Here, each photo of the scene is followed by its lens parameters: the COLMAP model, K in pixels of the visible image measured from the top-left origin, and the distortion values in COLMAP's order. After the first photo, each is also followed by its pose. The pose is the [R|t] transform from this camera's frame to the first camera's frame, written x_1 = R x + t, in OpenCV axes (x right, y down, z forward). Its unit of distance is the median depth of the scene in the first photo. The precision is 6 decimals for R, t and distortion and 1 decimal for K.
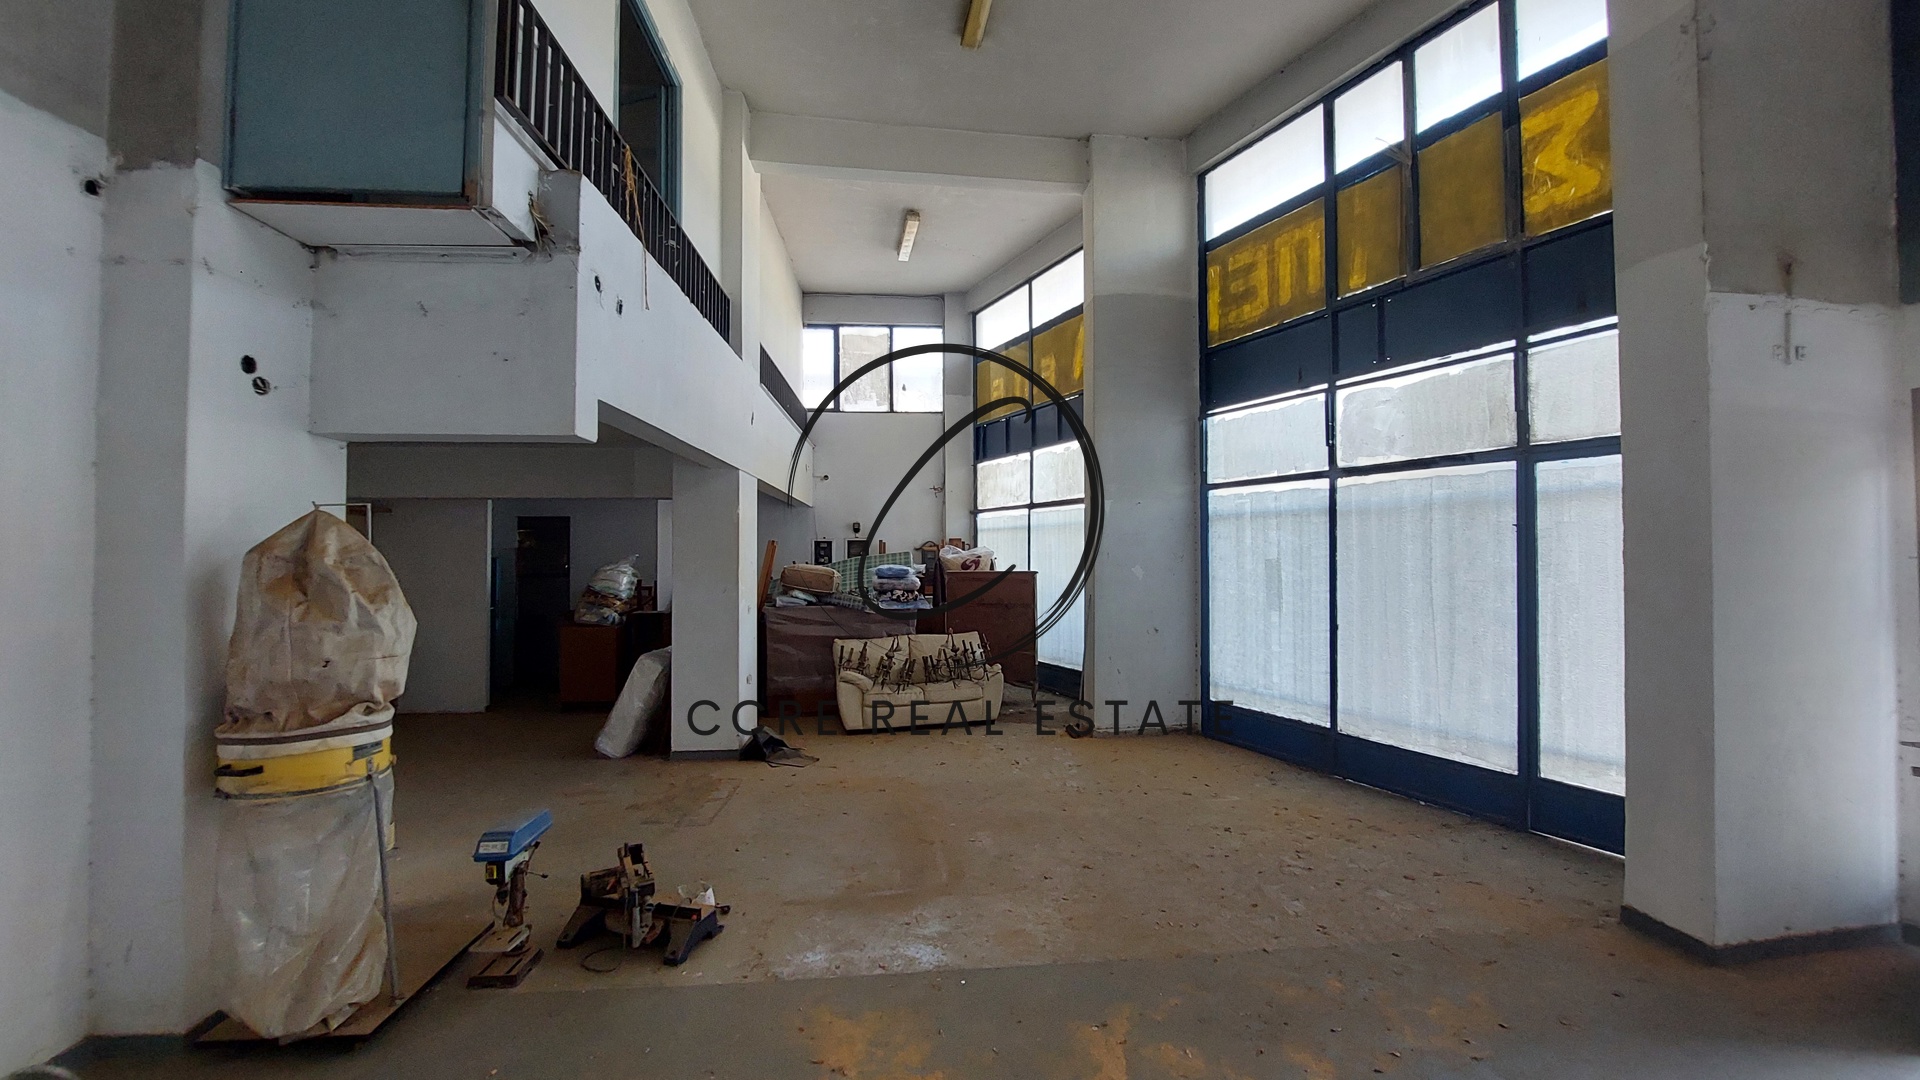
lens RADIAL K [[762.4, 0, 973.2], [0, 762.4, 538.9], [0, 0, 1]] dist [-0.026425, -0.000307]
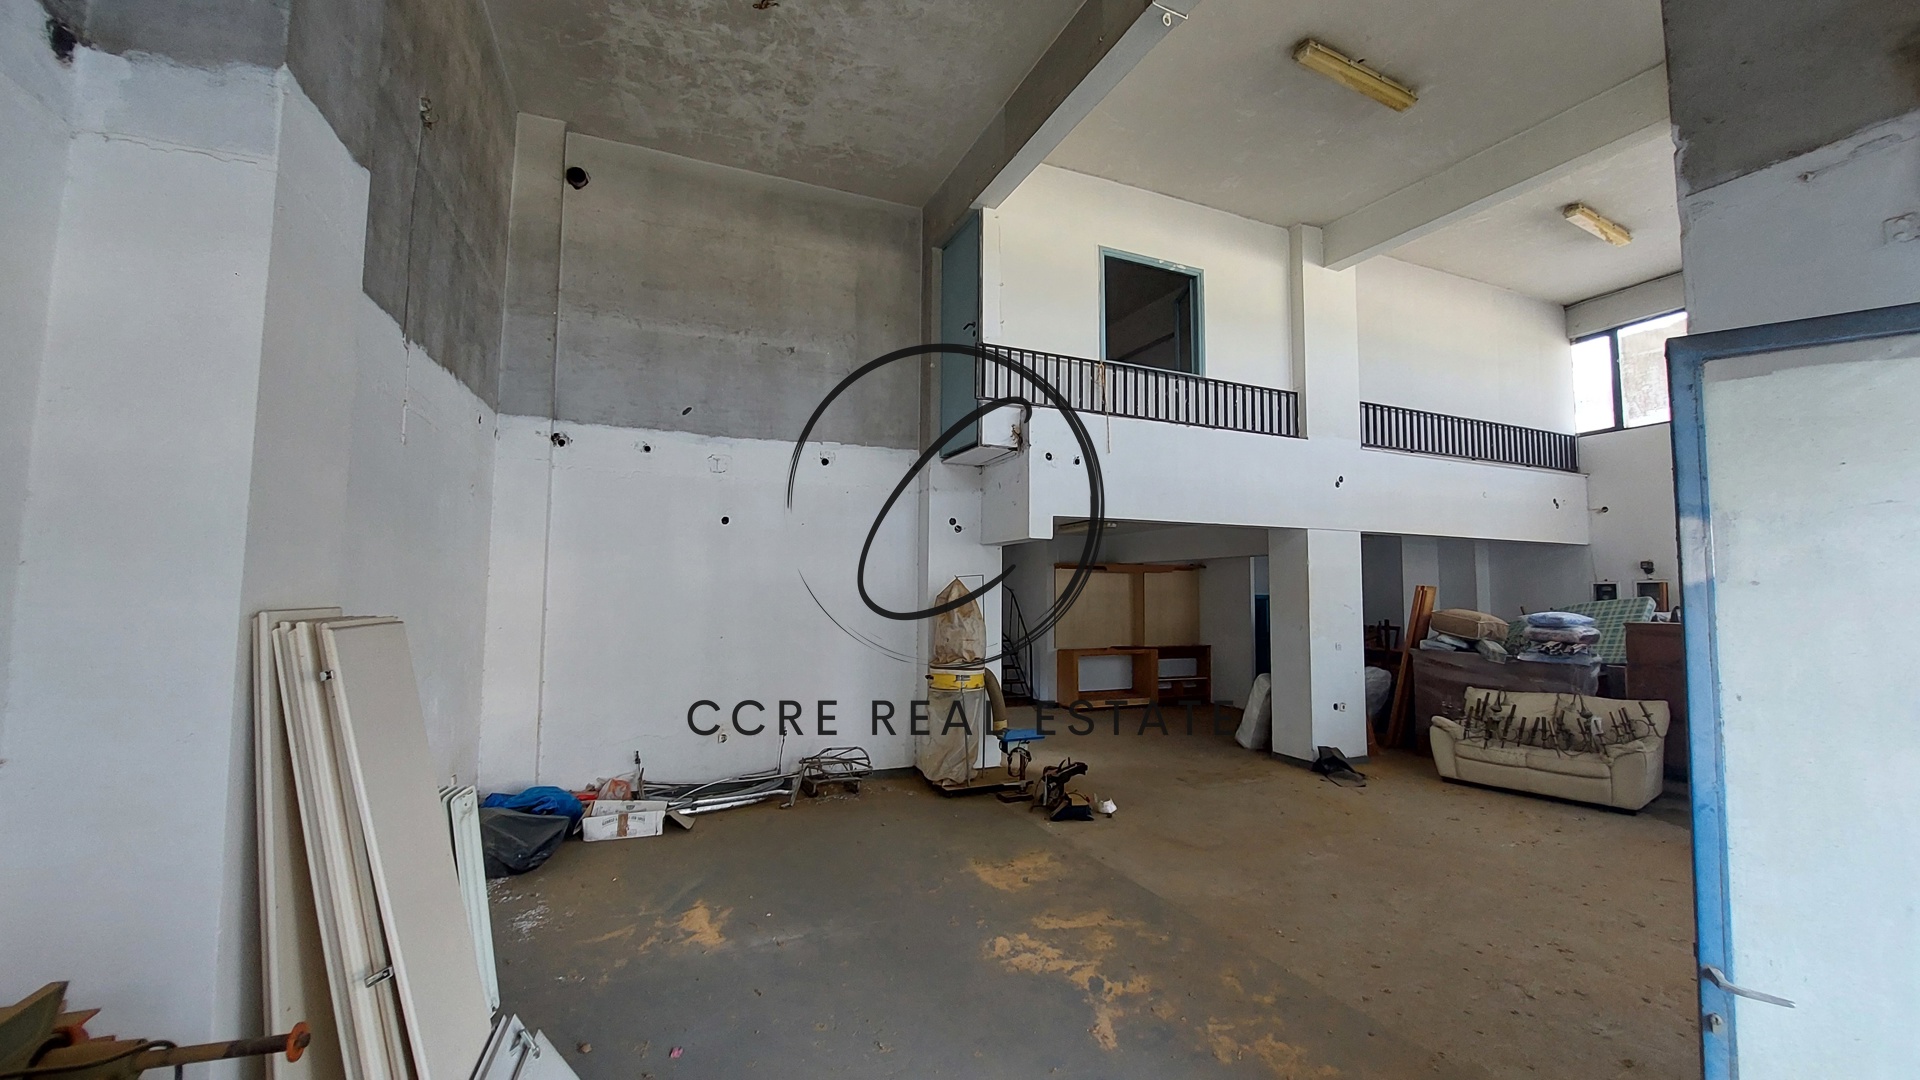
lens RADIAL K [[762.4, 0, 973.2], [0, 762.4, 538.9], [0, 0, 1]] dist [-0.026425, -0.000307]
pose [[0.307499, -0.061281, -0.949573, 0.799781], [0.010407, 0.998081, -0.061041, -0.007987], [0.951492, 0.008888, 0.307546, 0.138743]]
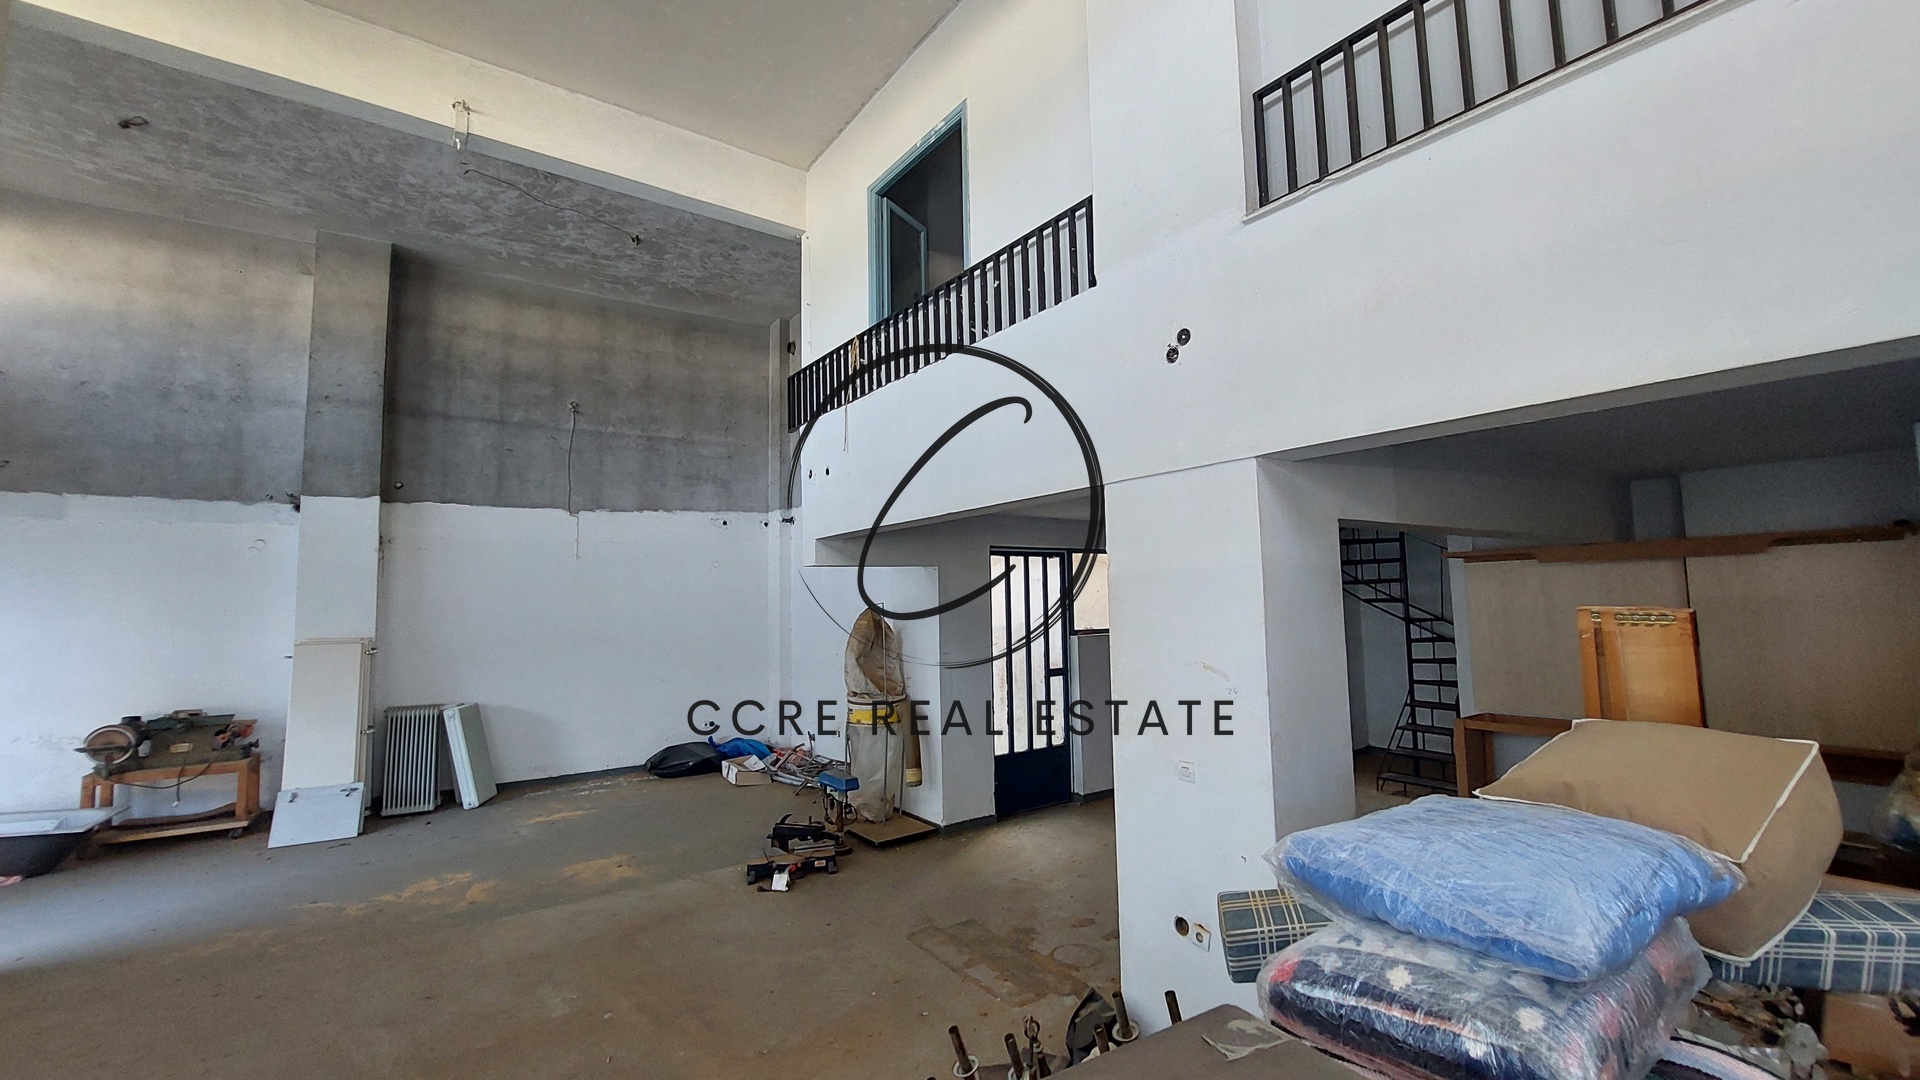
lens RADIAL K [[762.4, 0, 973.2], [0, 762.4, 538.9], [0, 0, 1]] dist [-0.026425, -0.000307]
pose [[-0.850507, -0.023693, -0.525430, 0.059269], [0.030982, 0.994993, -0.095018, -0.005959], [0.525051, -0.097092, -0.845515, 1.655566]]
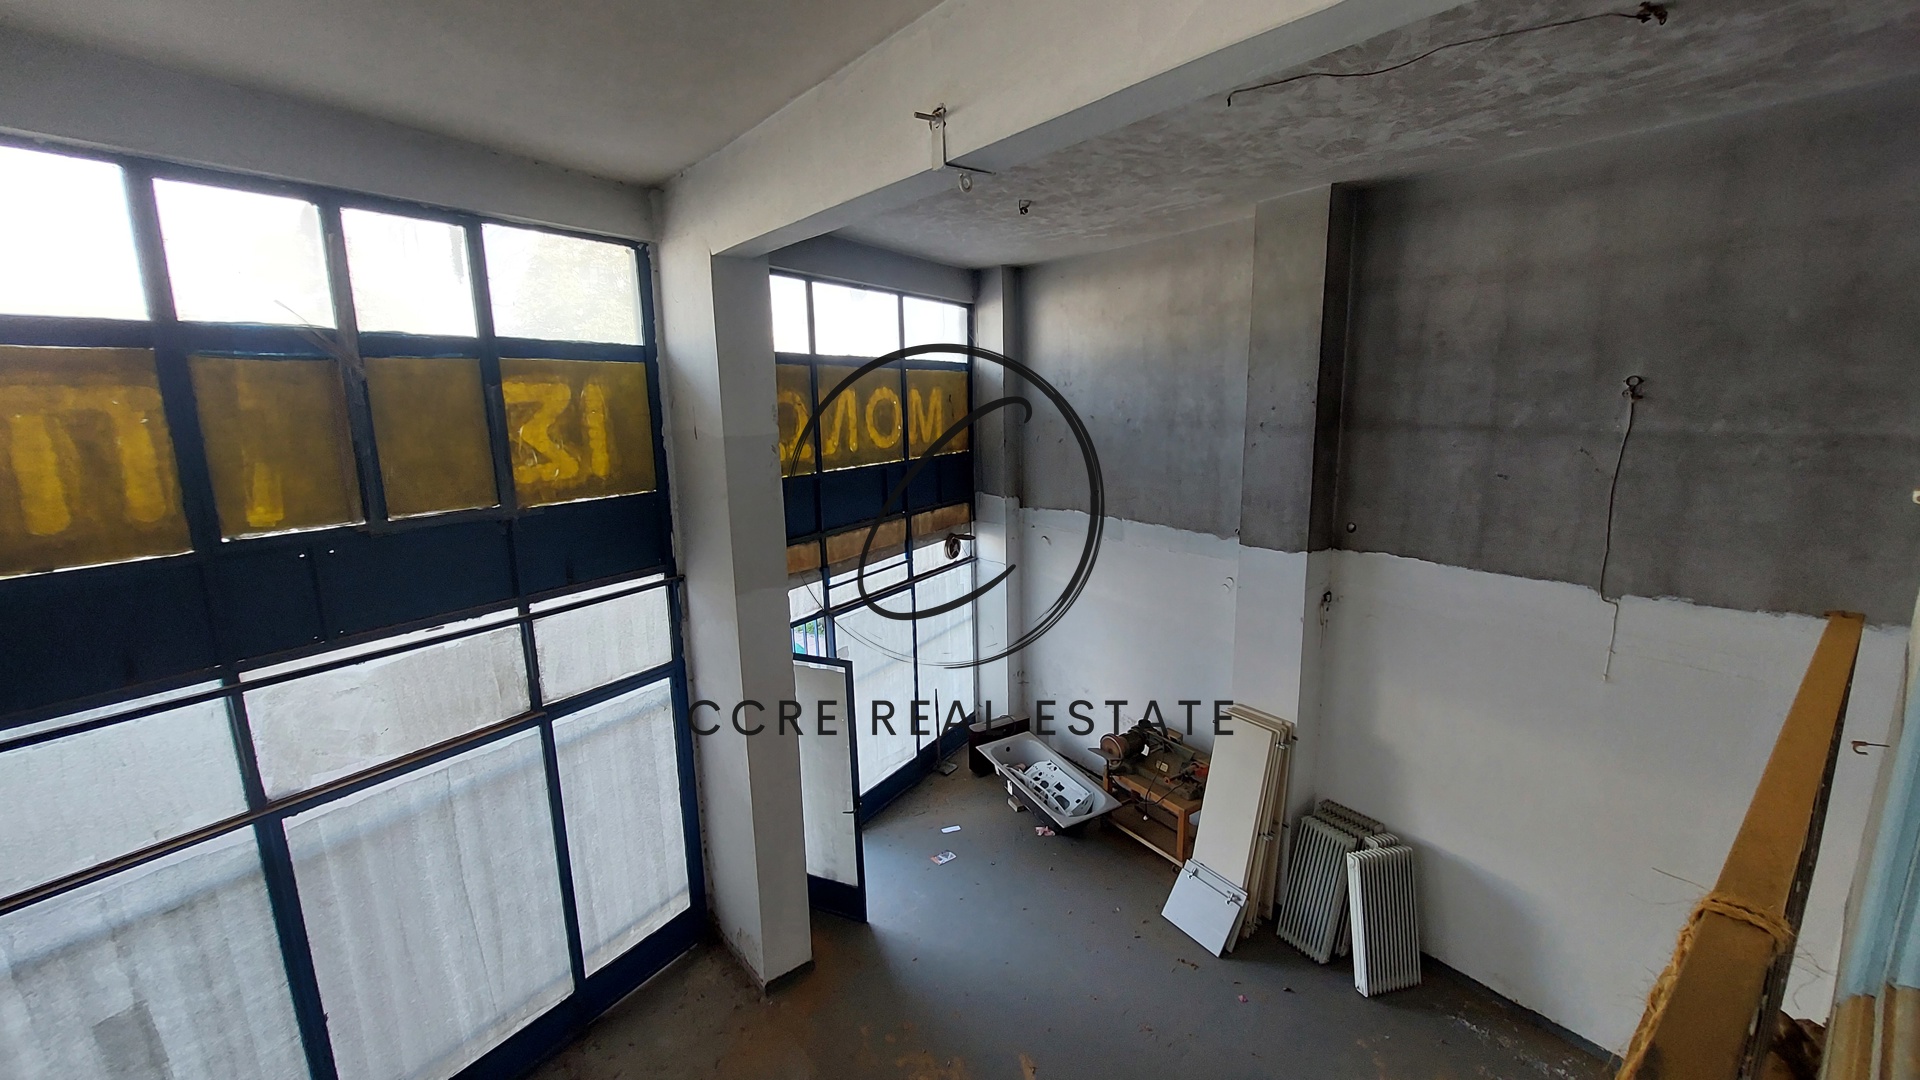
lens RADIAL K [[762.4, 0, 973.2], [0, 762.4, 538.9], [0, 0, 1]] dist [-0.026425, -0.000307]
pose [[-0.546359, -0.137440, 0.826198, -0.355464], [0.007479, 0.985604, 0.168904, -0.450691], [-0.837518, 0.098461, -0.537466, 0.892303]]
